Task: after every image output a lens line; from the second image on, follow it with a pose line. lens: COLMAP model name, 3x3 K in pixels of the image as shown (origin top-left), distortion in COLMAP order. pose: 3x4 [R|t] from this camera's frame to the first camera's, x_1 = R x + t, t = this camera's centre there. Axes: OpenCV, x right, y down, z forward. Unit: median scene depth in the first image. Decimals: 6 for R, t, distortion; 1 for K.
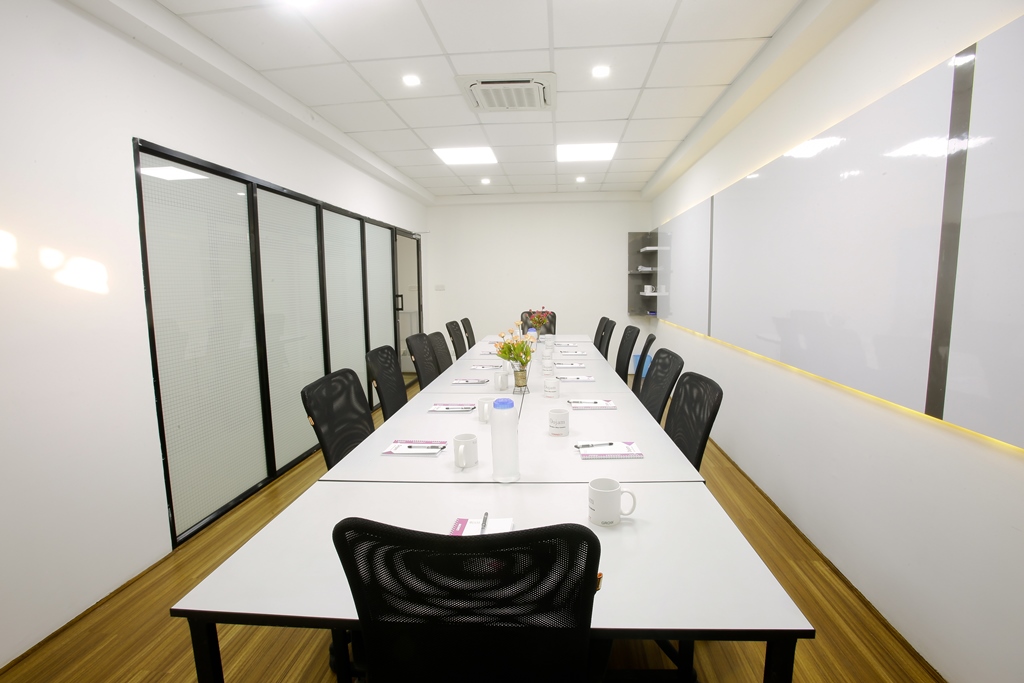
lens RADIAL K [[472.3, 0, 512.0], [0, 472.3, 341.5], [0, 0, 1]] dist [-0.074672, 0.024447]
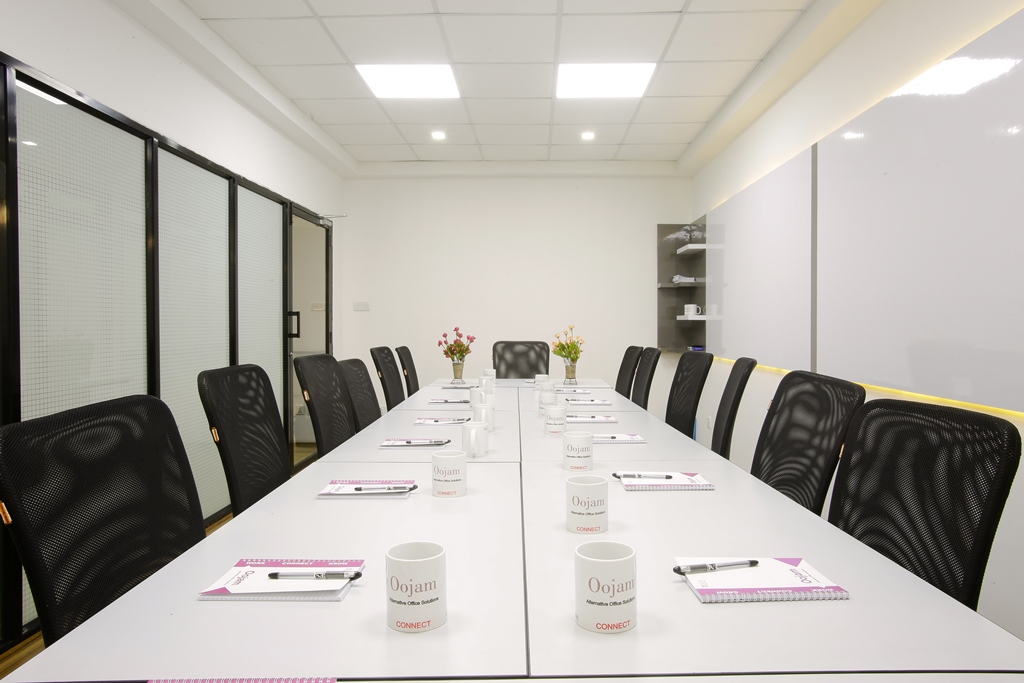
lens RADIAL K [[688.5, 0, 512.3], [0, 688.5, 328.2], [0, 0, 1]] dist [-0.001658, -0.000076]
pose [[0.997866, 0.012001, 0.064188, -0.018365], [-0.004754, 0.993710, -0.111887, 0.027150], [-0.065127, 0.111343, 0.991646, 0.130359]]
